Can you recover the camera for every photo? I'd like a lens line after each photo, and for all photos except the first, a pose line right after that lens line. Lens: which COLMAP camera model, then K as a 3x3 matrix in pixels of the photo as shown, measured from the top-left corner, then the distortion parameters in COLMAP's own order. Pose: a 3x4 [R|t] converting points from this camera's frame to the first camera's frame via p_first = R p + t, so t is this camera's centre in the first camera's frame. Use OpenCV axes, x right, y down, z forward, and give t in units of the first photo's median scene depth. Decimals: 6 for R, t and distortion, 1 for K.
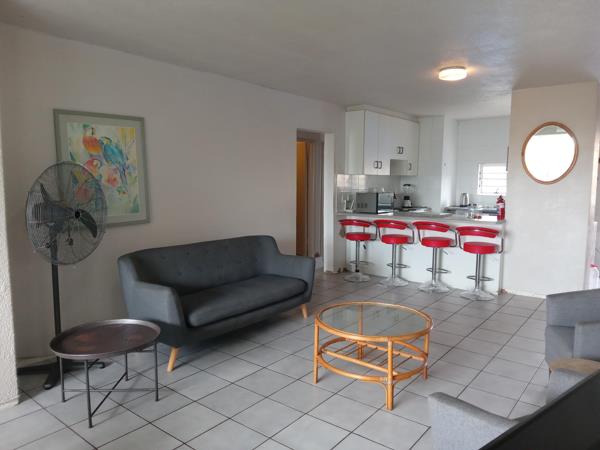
lens RADIAL K [[436.9, 0, 301.2], [0, 436.9, 232.9], [0, 0, 1]] dist [0.008503, 0.001070]
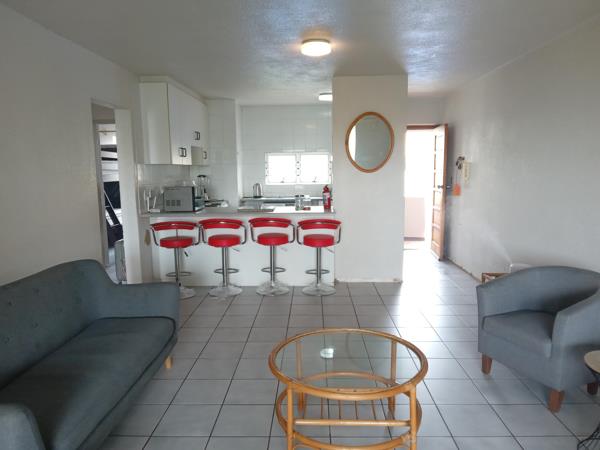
lens RADIAL K [[436.9, 0, 301.2], [0, 436.9, 232.9], [0, 0, 1]] dist [0.008503, 0.001070]
pose [[0.796970, -0.099321, 0.595797, -0.168188], [0.085497, 0.995006, 0.051505, -0.031230], [-0.597937, 0.009891, 0.801482, 0.230886]]
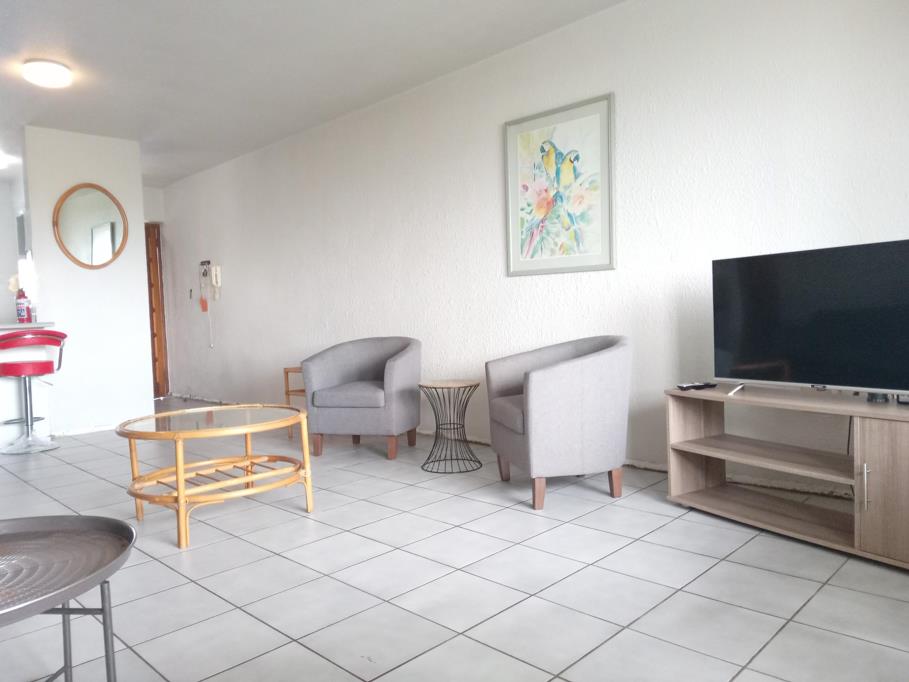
lens RADIAL K [[670.1, 0, 454.5], [0, 670.1, 341.0], [0, 0, 1]] dist [0.004324, 0.003585]
pose [[0.098411, -0.045098, 0.994123, -0.409803], [0.159994, 0.986694, 0.028923, 0.057810], [-0.982200, 0.156207, 0.104317, 0.276766]]
